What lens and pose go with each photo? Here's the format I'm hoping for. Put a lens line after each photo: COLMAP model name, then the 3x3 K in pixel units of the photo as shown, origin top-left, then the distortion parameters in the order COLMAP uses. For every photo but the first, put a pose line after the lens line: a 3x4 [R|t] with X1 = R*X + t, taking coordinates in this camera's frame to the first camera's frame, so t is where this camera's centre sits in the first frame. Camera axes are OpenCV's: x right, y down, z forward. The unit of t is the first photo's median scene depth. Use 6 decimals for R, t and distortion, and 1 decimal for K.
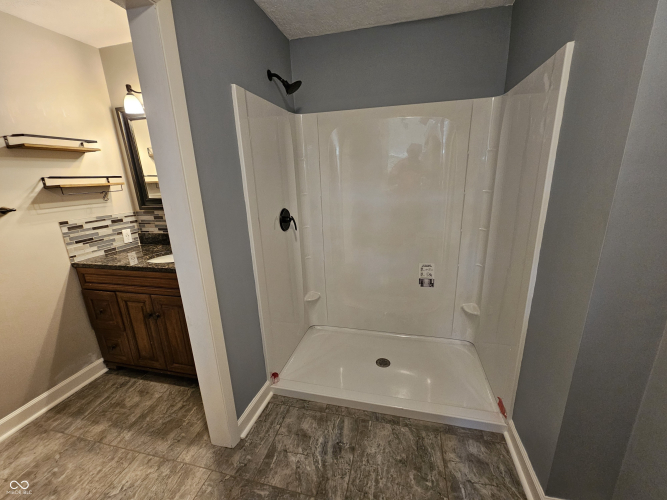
lens RADIAL K [[273.4, 0, 337.9], [0, 273.4, 247.3], [0, 0, 1]] dist [0.000157, 0.000607]
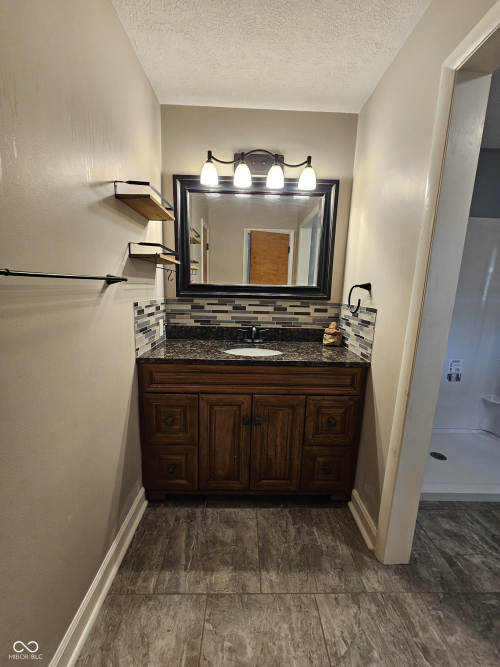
lens RADIAL K [[273.4, 0, 255.1], [0, 273.4, 336.3], [0, 0, 1]] dist [0.000157, 0.000607]
pose [[0.963522, 0.018004, 0.267023, -0.889421], [0.004548, 0.996489, -0.083597, 0.065228], [-0.267590, 0.081762, 0.960058, 0.186943]]
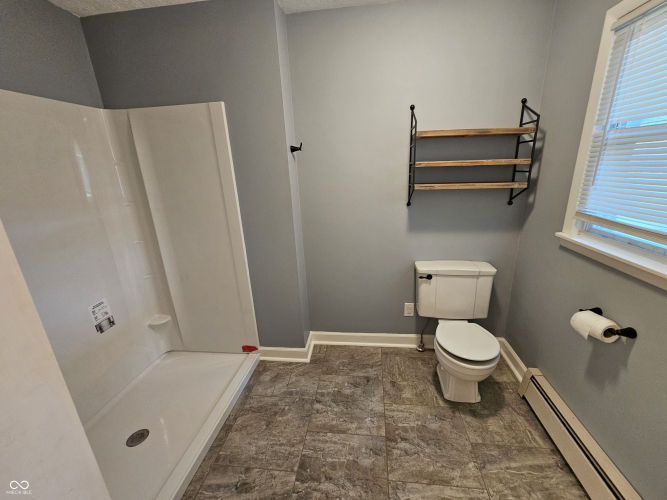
lens RADIAL K [[273.4, 0, 339.3], [0, 273.4, 249.2], [0, 0, 1]] dist [0.000157, 0.000607]
pose [[-0.116628, -0.262783, 0.957780, -0.555241], [0.297996, 0.910670, 0.286144, -0.115548], [-0.947416, 0.318787, -0.027901, 0.377615]]
